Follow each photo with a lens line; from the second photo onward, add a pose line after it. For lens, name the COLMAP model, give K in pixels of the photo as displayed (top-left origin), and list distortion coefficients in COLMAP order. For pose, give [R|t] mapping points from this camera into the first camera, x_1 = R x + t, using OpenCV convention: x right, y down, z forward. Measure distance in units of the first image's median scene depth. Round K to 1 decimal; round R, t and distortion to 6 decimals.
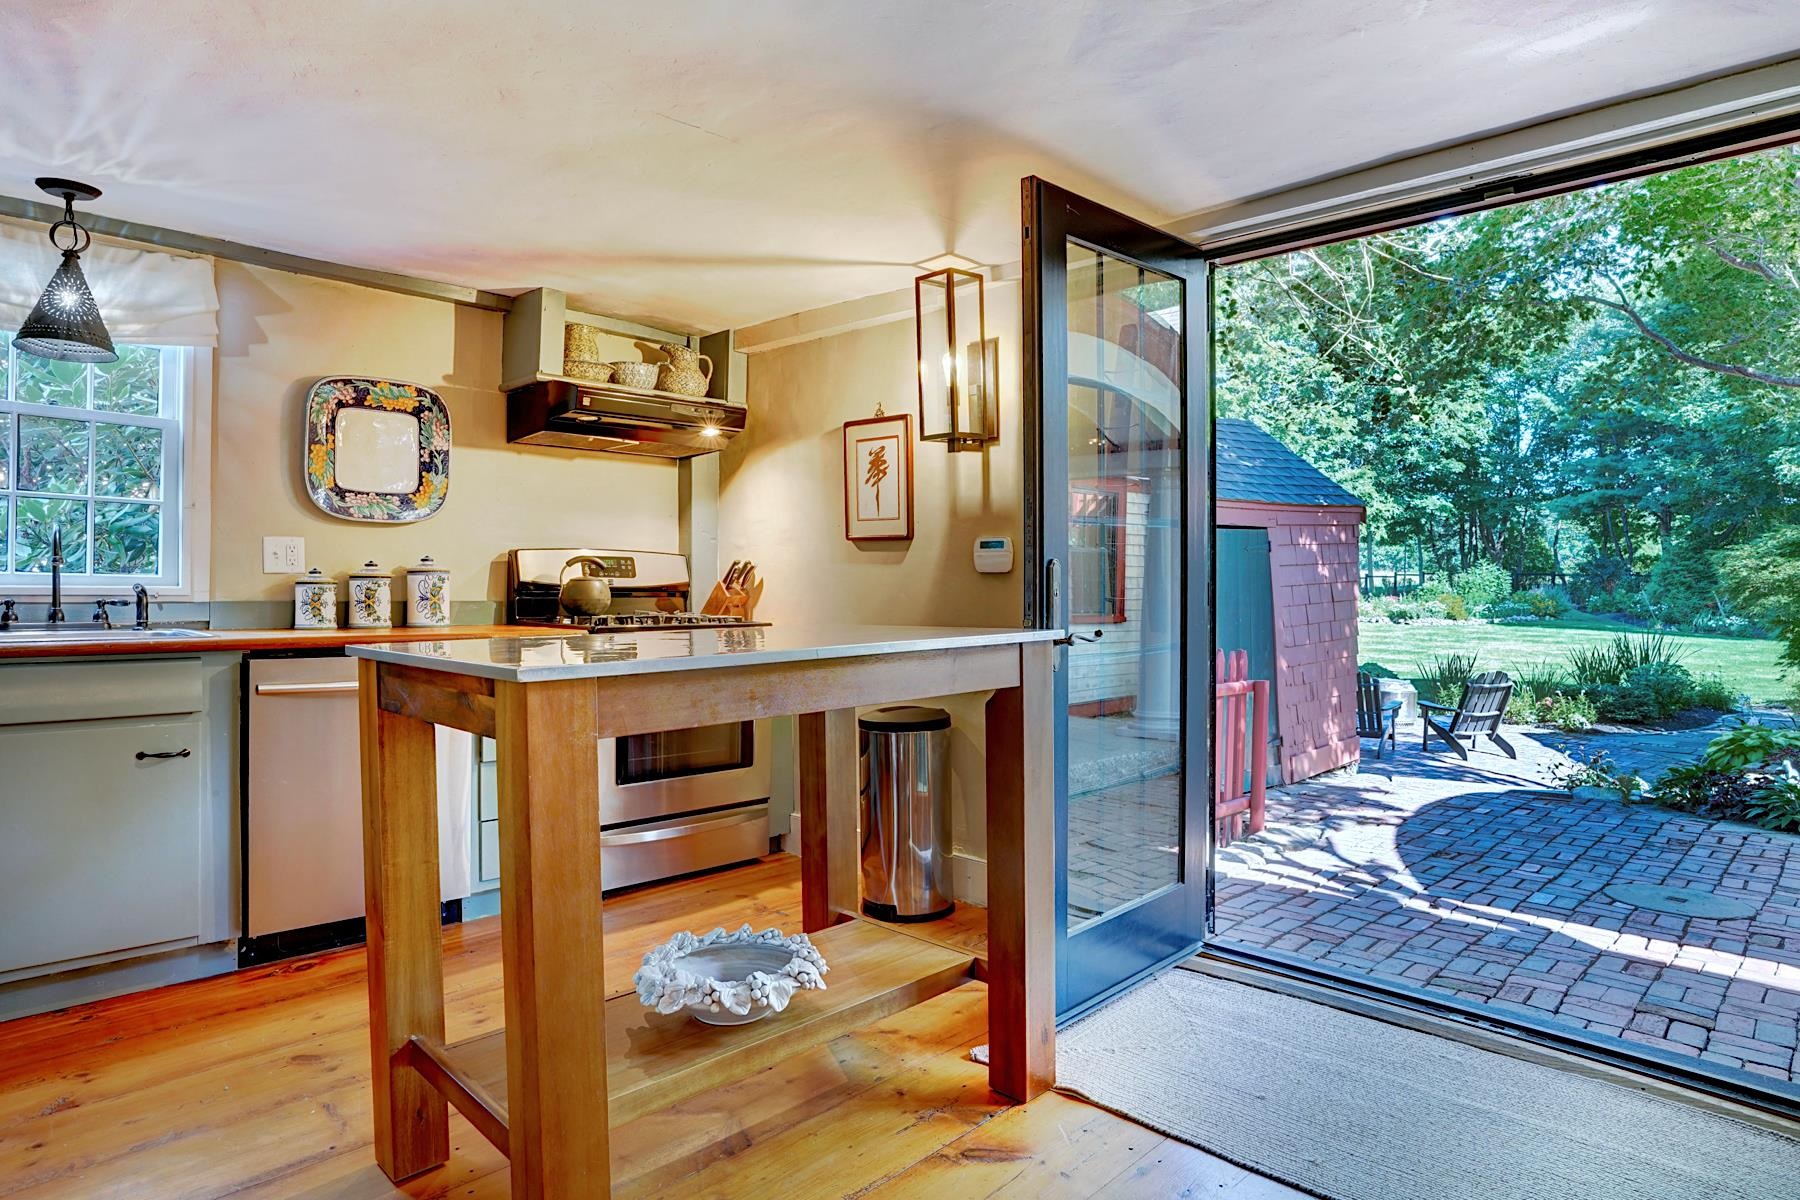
lens RADIAL K [[1042.2, 0, 900.0], [0, 1042.2, 600.0], [0, 0, 1]] dist [-0.076576, 0.042041]
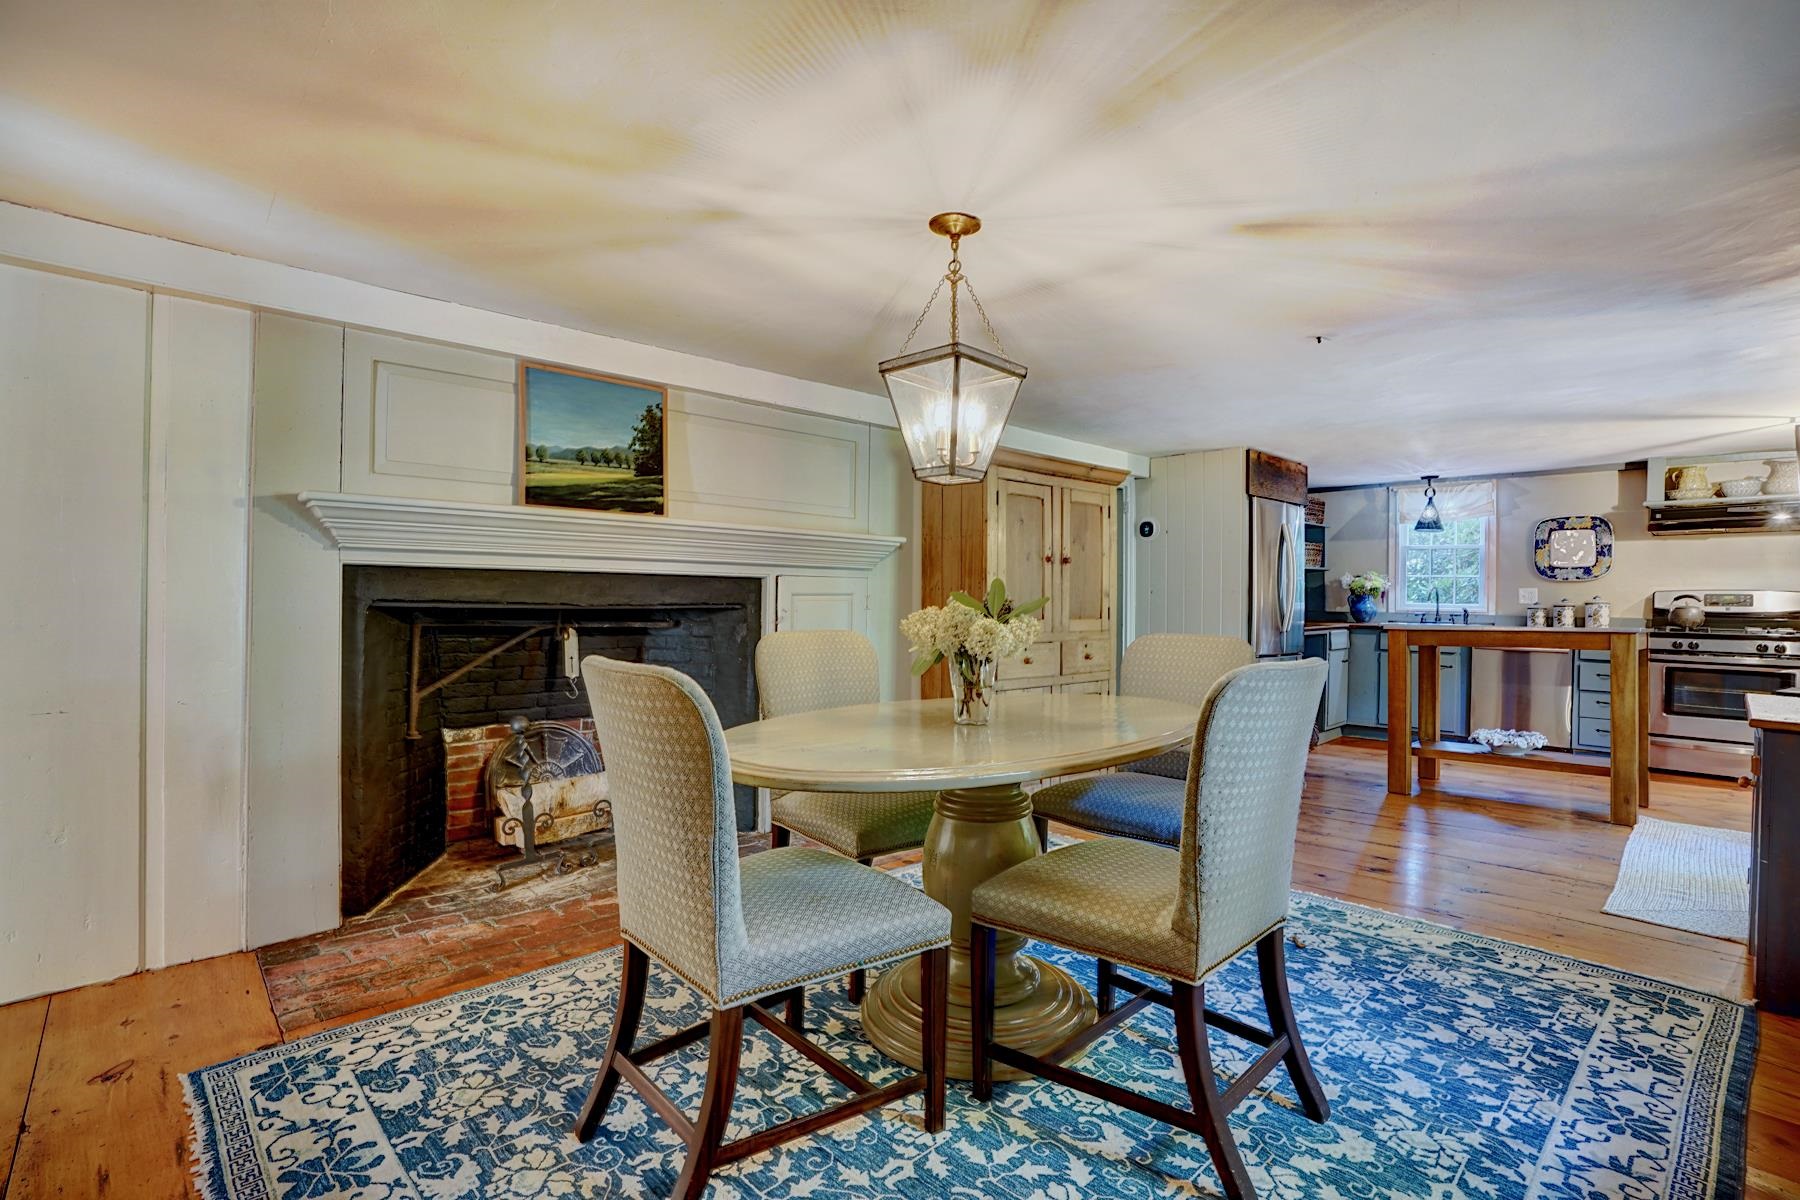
lens RADIAL K [[838.2, 0, 900.0], [0, 838.2, 600.0], [0, 0, 1]] dist [-0.080660, 0.031702]
pose [[-0.046349, -0.000658, -0.998925, 1.287148], [-0.023510, 0.999724, 0.000432, -0.002011], [0.998649, 0.023505, -0.046352, -0.356831]]
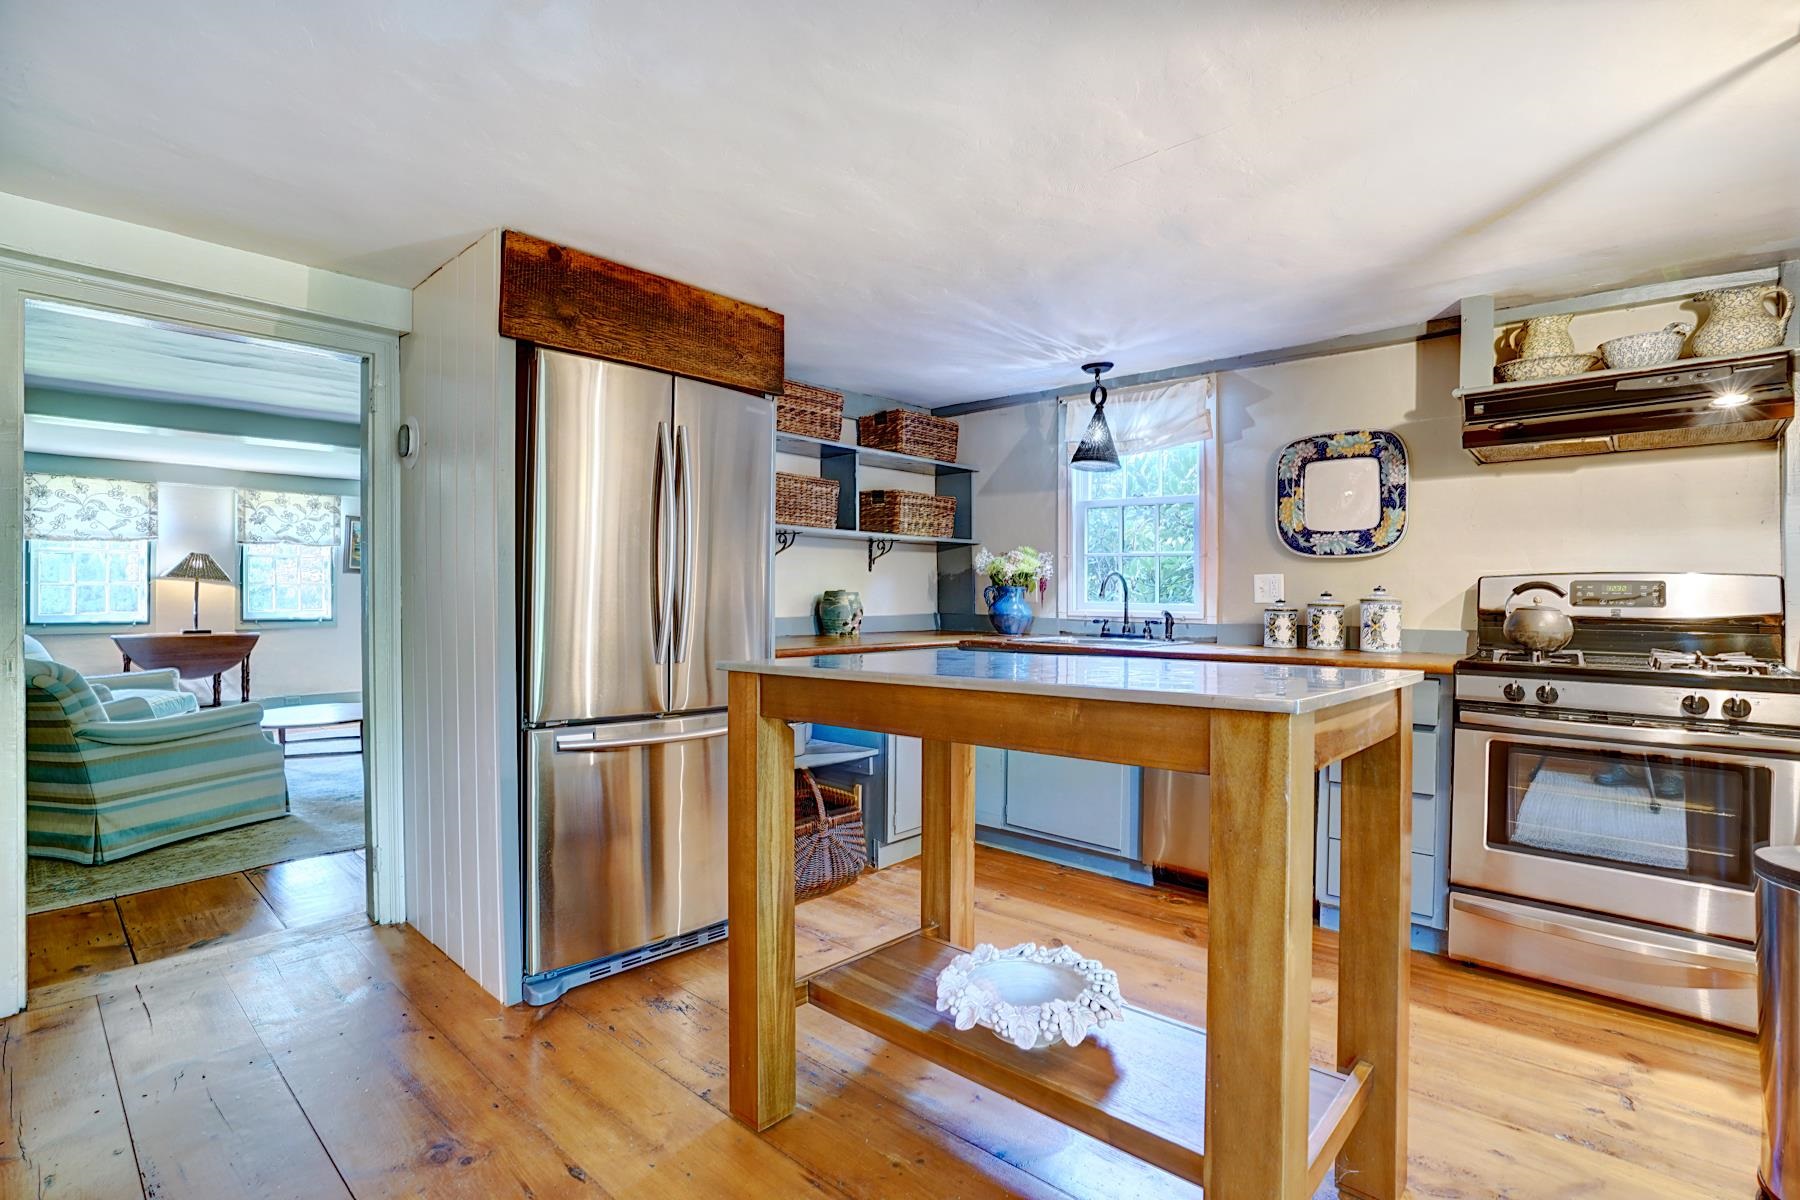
lens RADIAL K [[838.2, 0, 900.0], [0, 838.2, 600.0], [0, 0, 1]] dist [-0.080660, 0.031702]
pose [[0.037117, -0.006275, -0.999291, 0.385131], [-0.024282, 0.999679, -0.007179, -0.010441], [0.999016, 0.024531, 0.036953, 0.486647]]
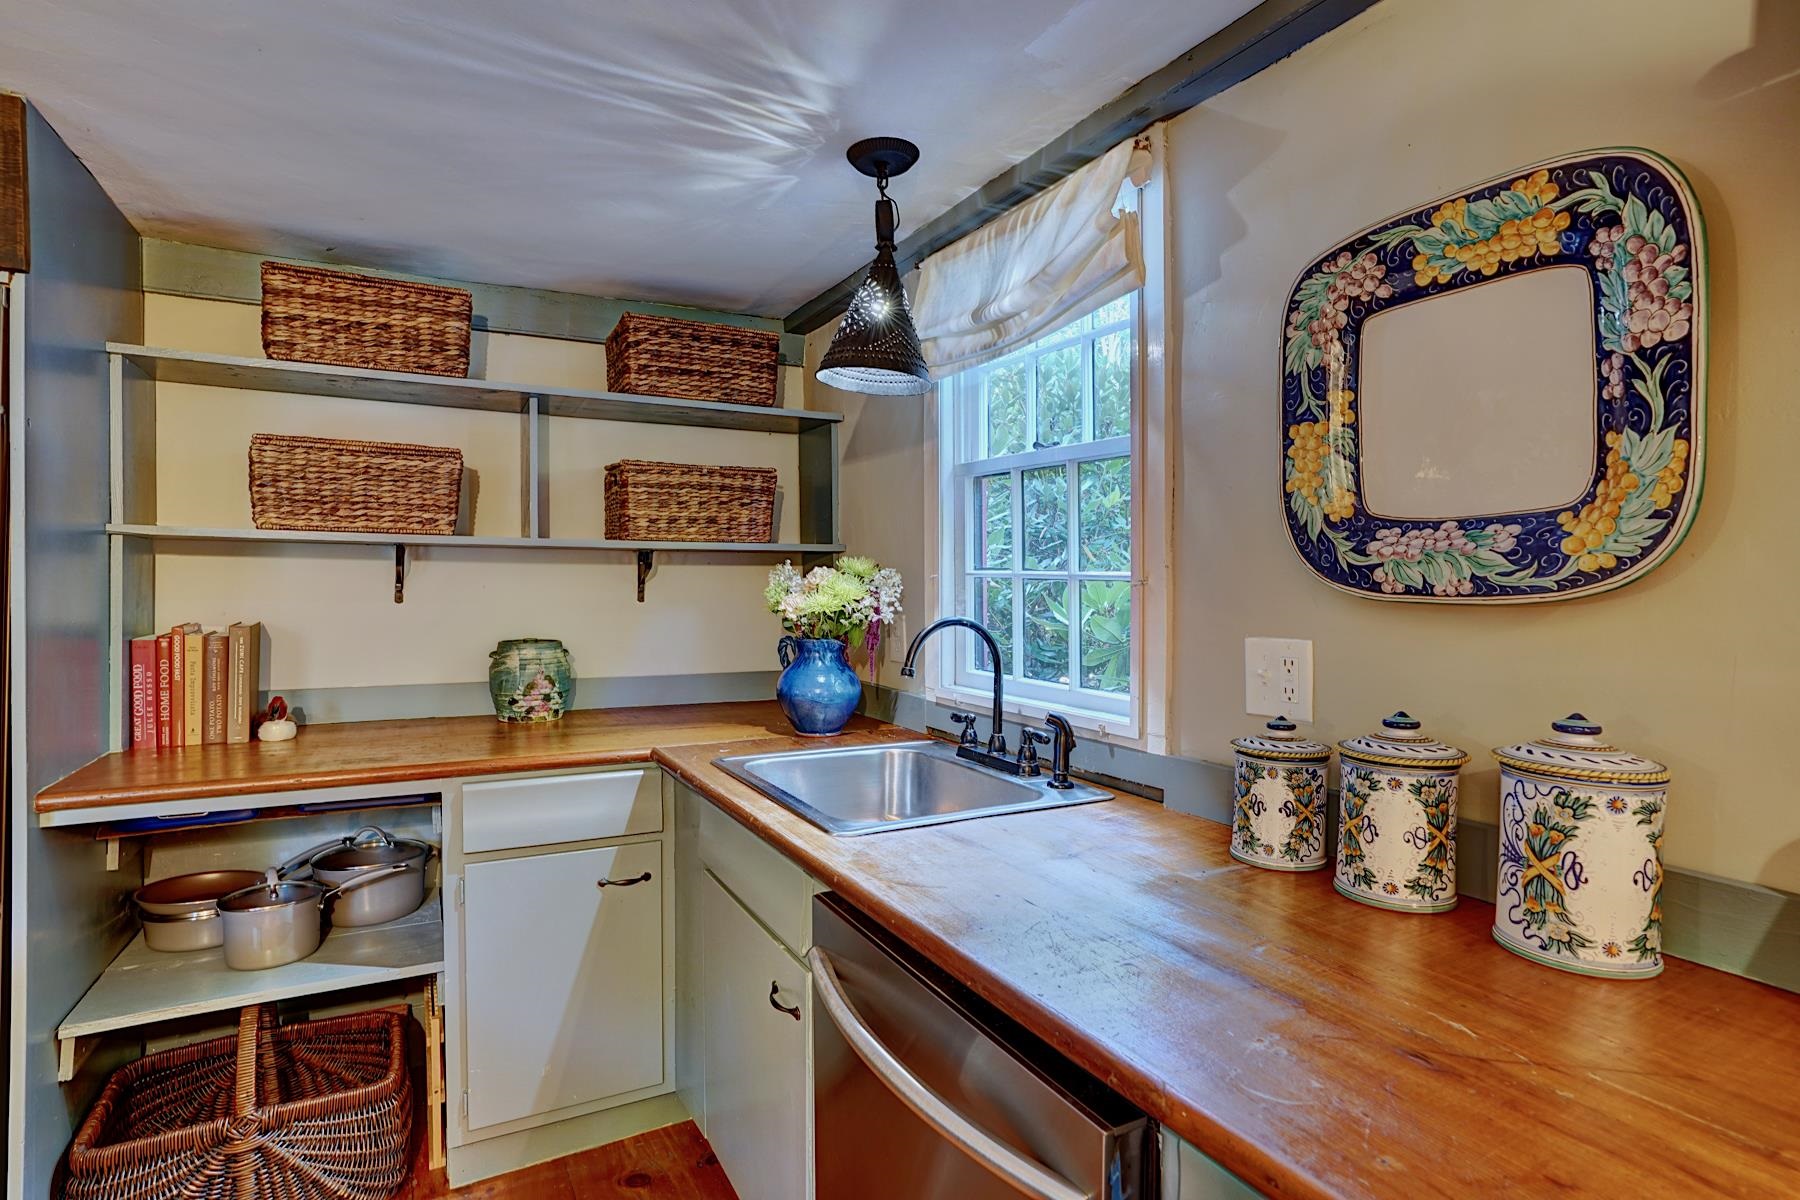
lens RADIAL K [[888.3, 0, 900.0], [0, 888.3, 600.0], [0, 0, 1]] dist [-0.057559, 0.022092]
pose [[-0.277182, 0.005748, -0.960800, -0.169675], [-0.026415, 0.999559, 0.013601, -0.077048], [0.960454, 0.029149, -0.276908, 0.909979]]
